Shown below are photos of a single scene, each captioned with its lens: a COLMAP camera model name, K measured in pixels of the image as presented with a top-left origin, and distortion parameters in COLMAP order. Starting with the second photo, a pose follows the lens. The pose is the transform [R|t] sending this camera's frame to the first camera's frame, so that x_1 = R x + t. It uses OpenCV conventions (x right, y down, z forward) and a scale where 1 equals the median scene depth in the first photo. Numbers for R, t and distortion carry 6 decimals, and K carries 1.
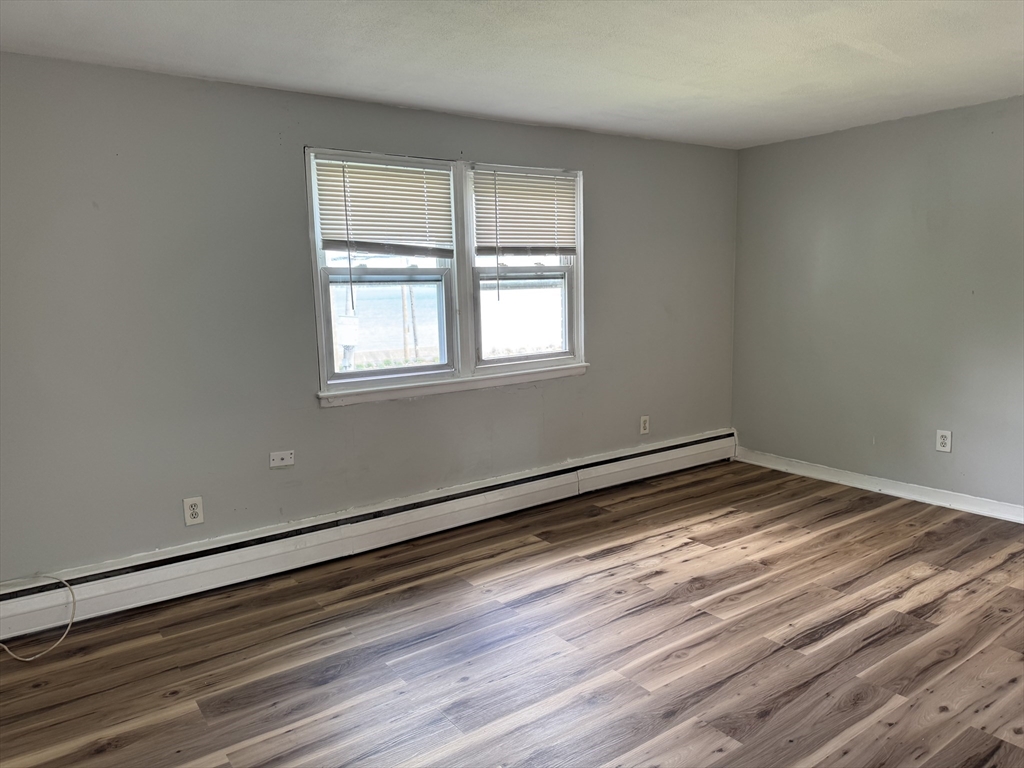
lens RADIAL K [[717.6, 0, 515.9], [0, 717.6, 388.8], [0, 0, 1]] dist [0.155518, -0.215531]
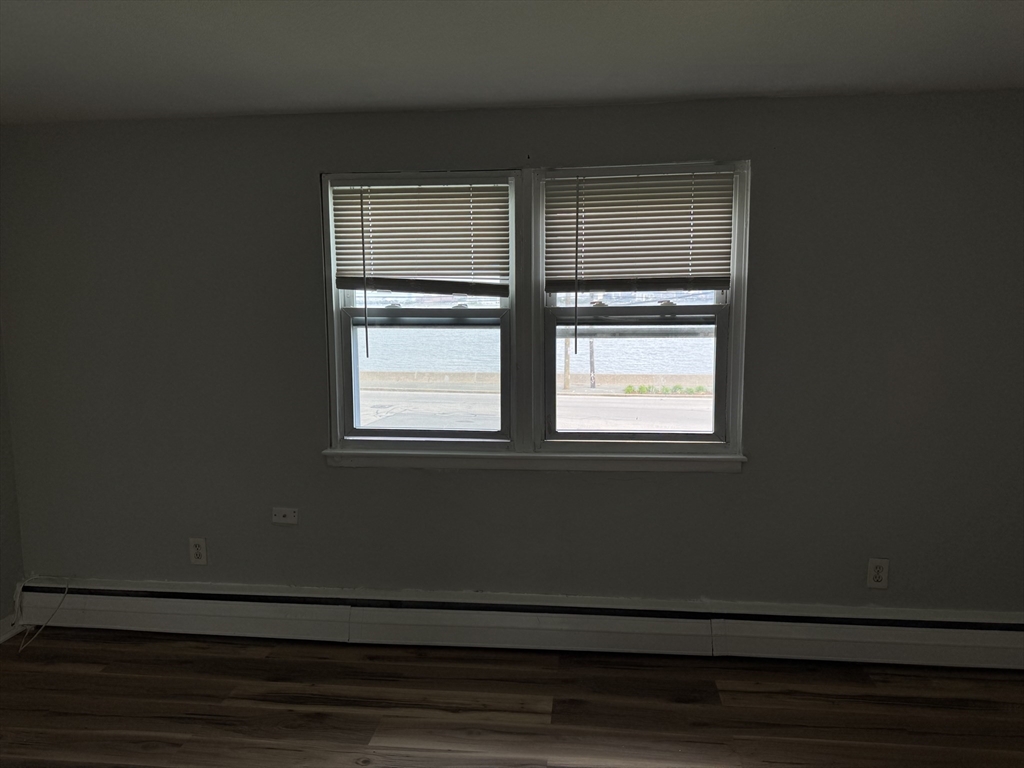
lens RADIAL K [[727.2, 0, 512.0], [0, 727.2, 384.0], [0, 0, 1]] dist [0.082746, -0.105792]
pose [[0.742134, 0.093265, -0.663731, 0.442580], [-0.109833, 0.993807, 0.016840, -0.104601], [0.661191, 0.060402, 0.747782, 0.445453]]
